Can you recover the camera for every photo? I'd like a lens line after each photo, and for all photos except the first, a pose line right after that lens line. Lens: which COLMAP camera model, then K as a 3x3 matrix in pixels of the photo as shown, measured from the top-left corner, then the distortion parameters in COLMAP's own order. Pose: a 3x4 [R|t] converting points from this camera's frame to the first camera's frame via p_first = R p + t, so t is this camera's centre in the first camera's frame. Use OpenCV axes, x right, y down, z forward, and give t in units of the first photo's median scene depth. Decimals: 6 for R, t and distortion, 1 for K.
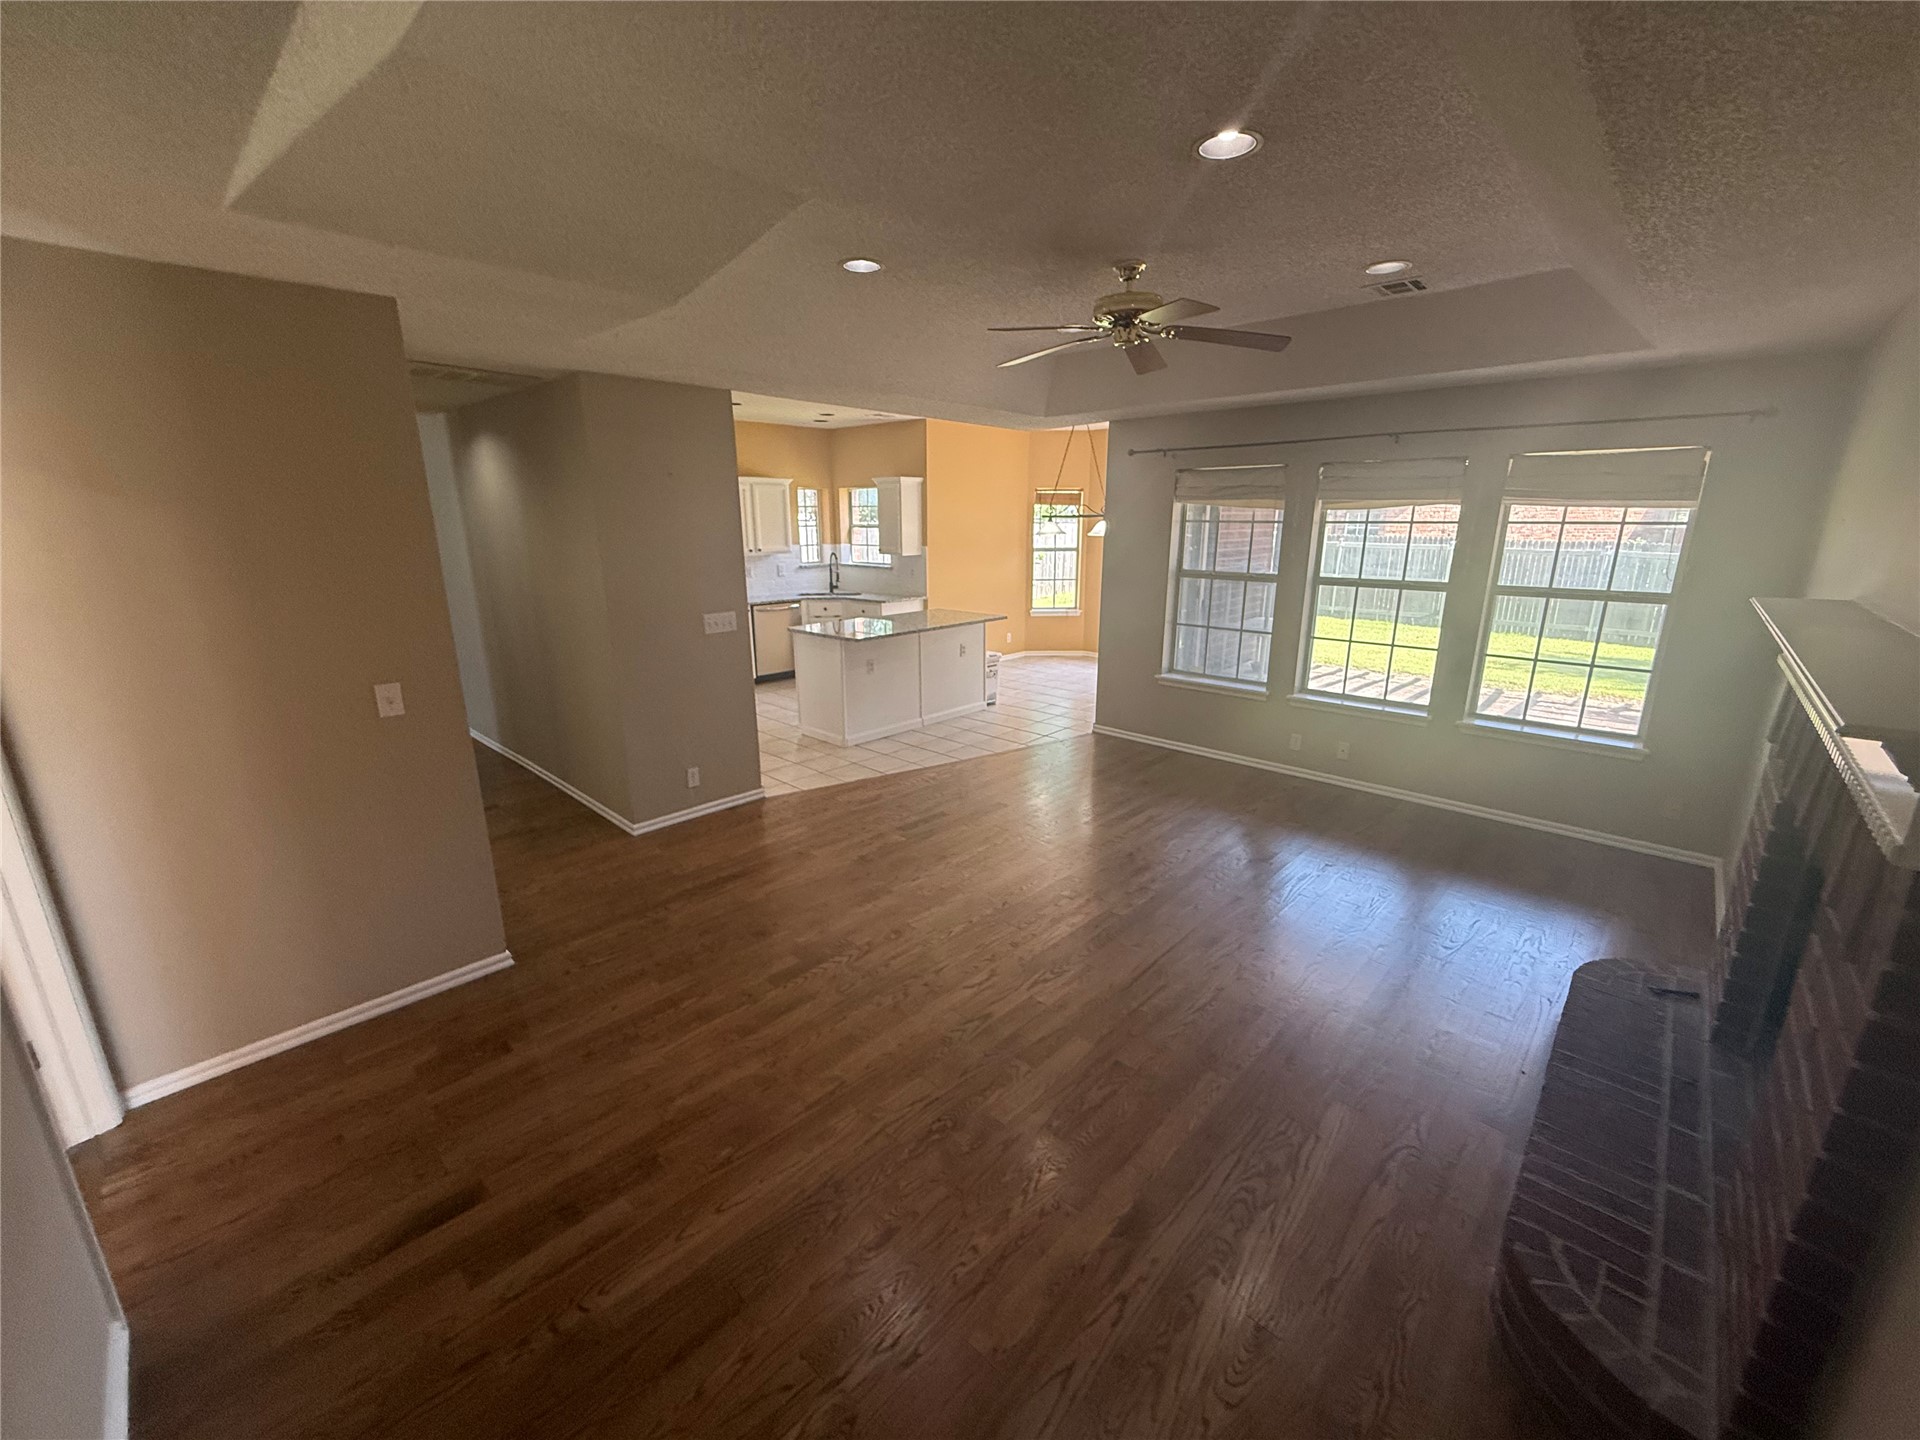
lens RADIAL K [[767.9, 0, 957.7], [0, 767.9, 717.5], [0, 0, 1]] dist [0.000359, 0.000062]
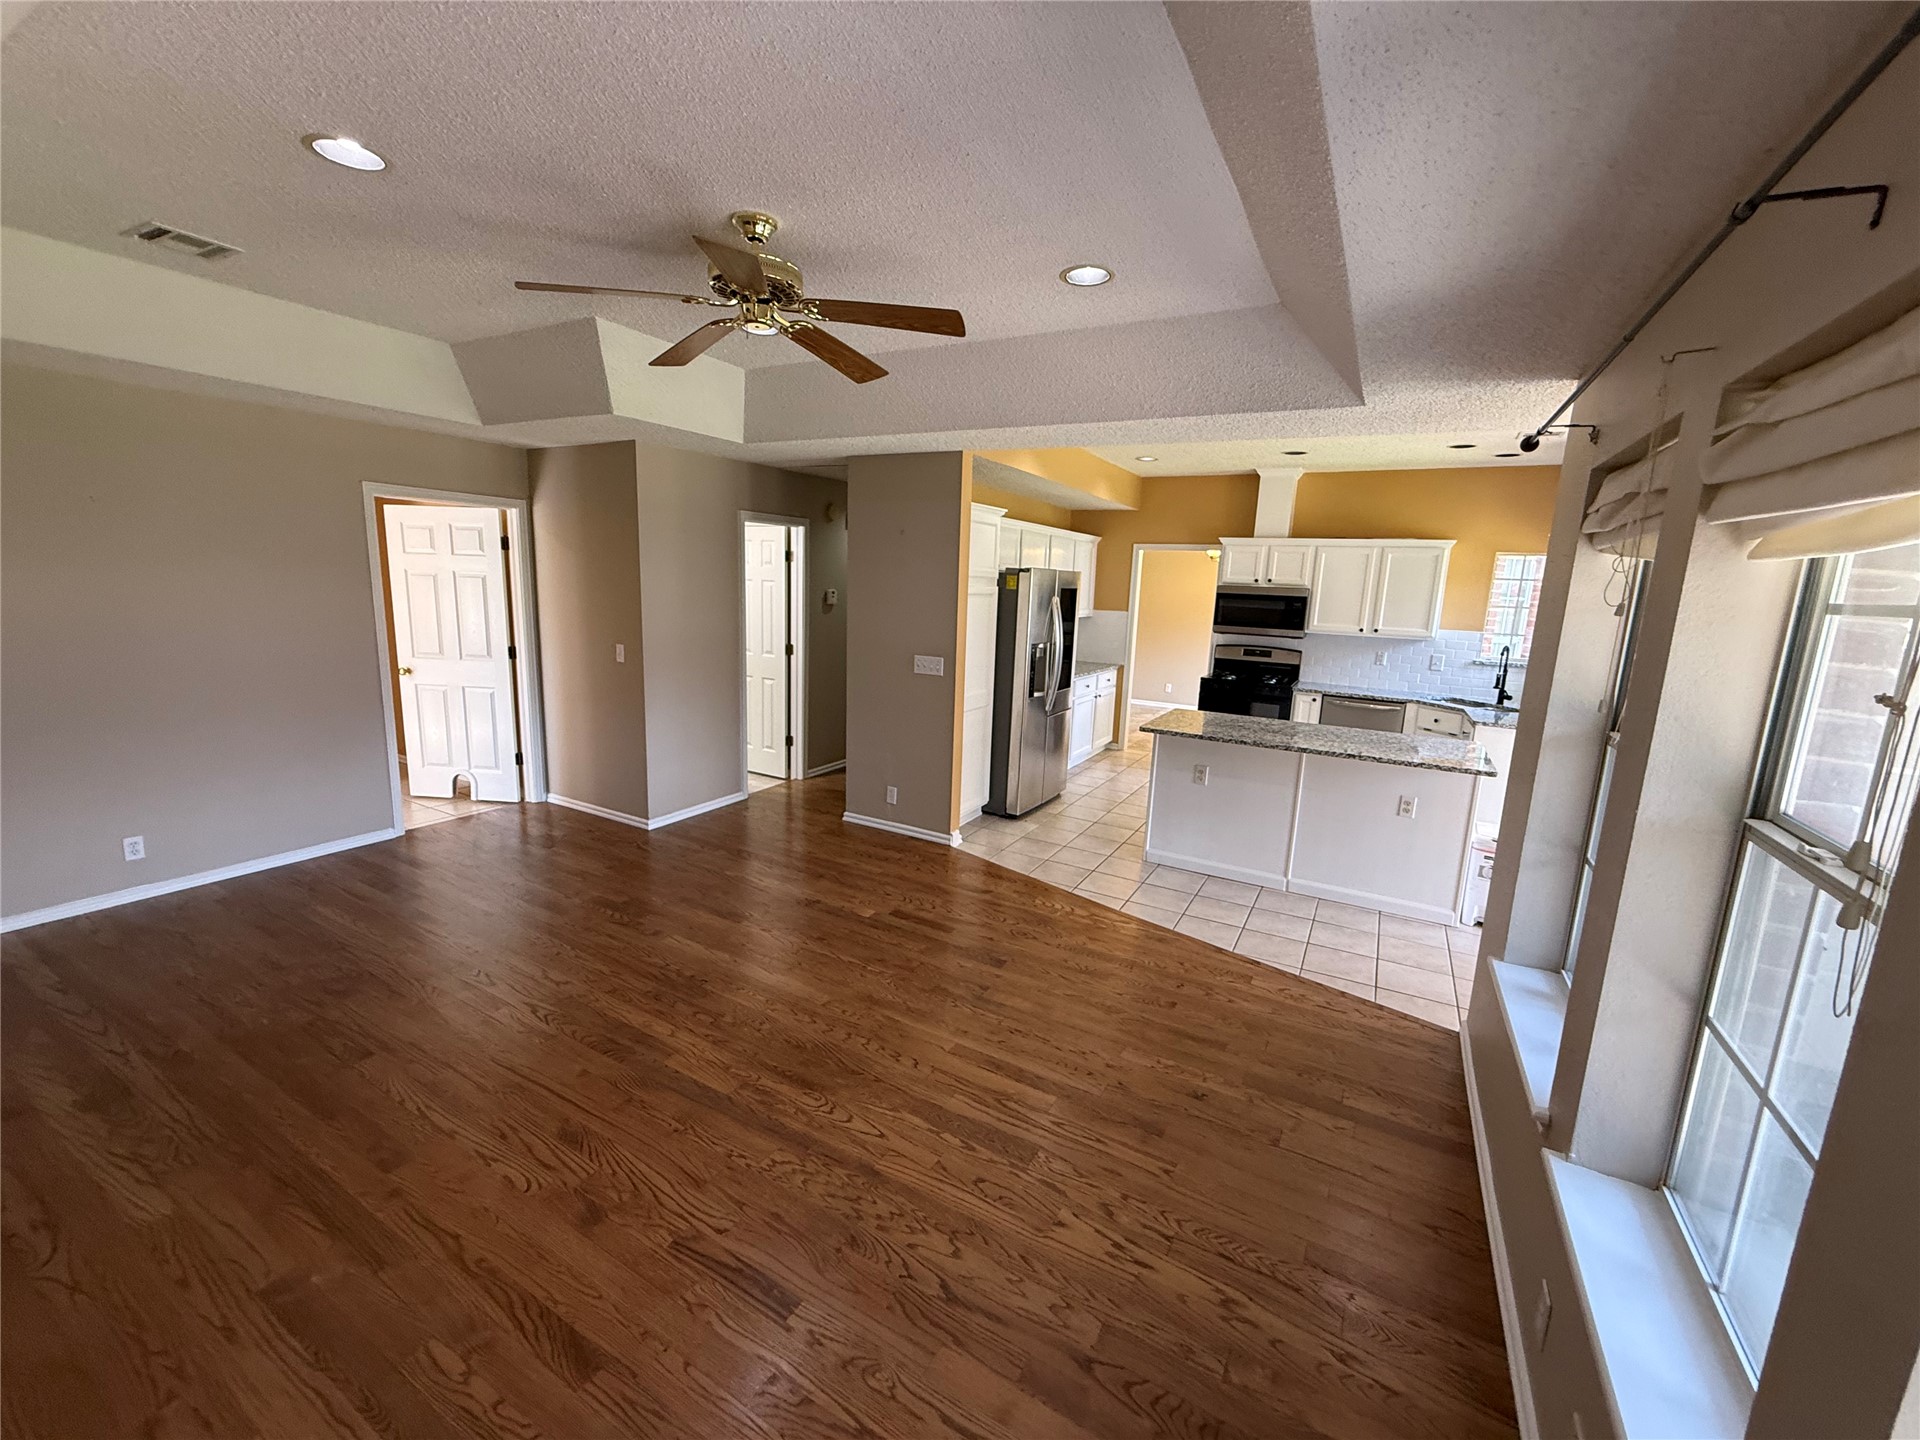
lens RADIAL K [[767.9, 0, 955.2], [0, 767.9, 719.4], [0, 0, 1]] dist [0.000359, 0.000062]
pose [[0.234945, 0.185900, -0.954066, 0.725460], [-0.284870, 0.951610, 0.115270, -0.182876], [0.929328, 0.244703, 0.276533, 0.742394]]
